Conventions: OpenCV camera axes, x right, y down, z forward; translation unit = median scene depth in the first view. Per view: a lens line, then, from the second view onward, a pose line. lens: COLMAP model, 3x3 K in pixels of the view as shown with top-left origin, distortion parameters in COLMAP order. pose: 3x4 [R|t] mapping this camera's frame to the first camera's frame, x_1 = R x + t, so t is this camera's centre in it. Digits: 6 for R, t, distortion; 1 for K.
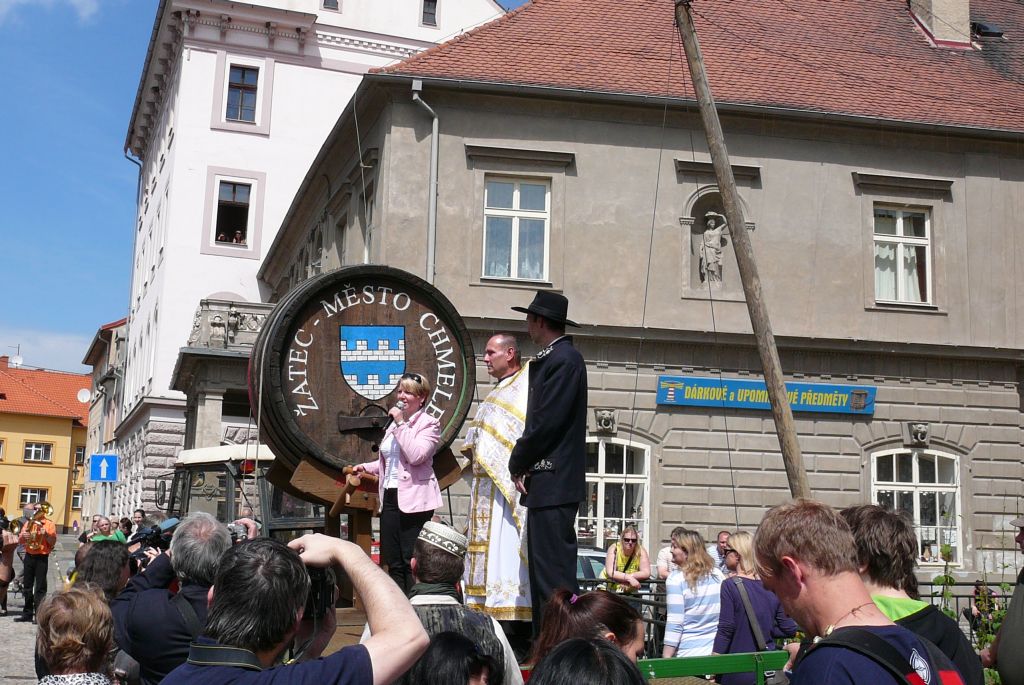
lens RADIAL K [[1153.6, 0, 489.4], [0, 1153.6, 360.1], [0, 0, 1]] dist [-0.039190, 0.000000]
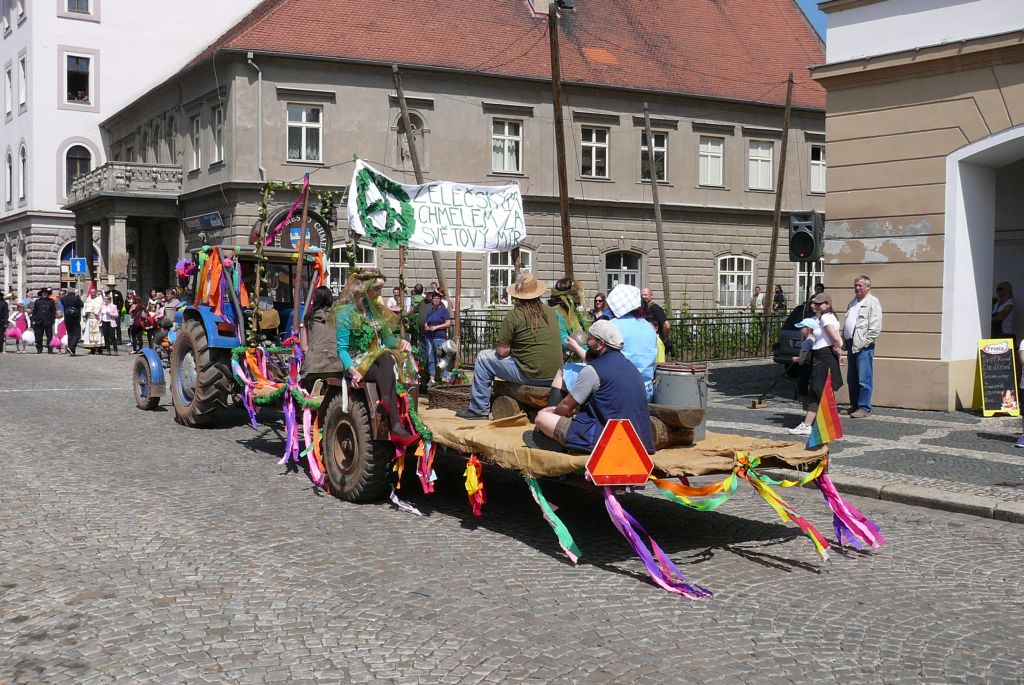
lens RADIAL K [[1087.4, 0, 489.5], [0, 1087.4, 361.6], [0, 0, 1]] dist [-0.055694, 0.000000]
pose [[0.965458, -0.039769, 0.257506, -0.150055], [-0.014574, 0.978494, 0.205761, -0.114283], [-0.260151, -0.202407, 0.944115, -0.785271]]
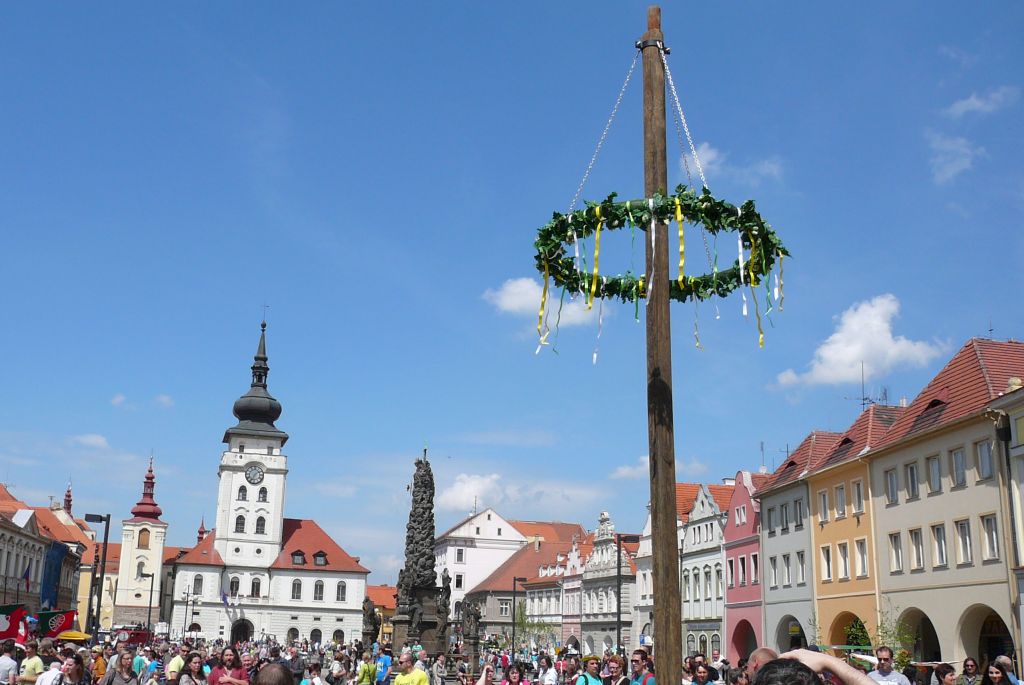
lens RADIAL K [[1087.4, 0, 505.1], [0, 1087.4, 336.7], [0, 0, 1]] dist [-0.055694, 0.000000]
pose [[0.994711, -0.029723, -0.098321, 0.783473], [0.017263, 0.991977, -0.125234, -0.992484], [0.101255, 0.122874, 0.987243, -6.267491]]
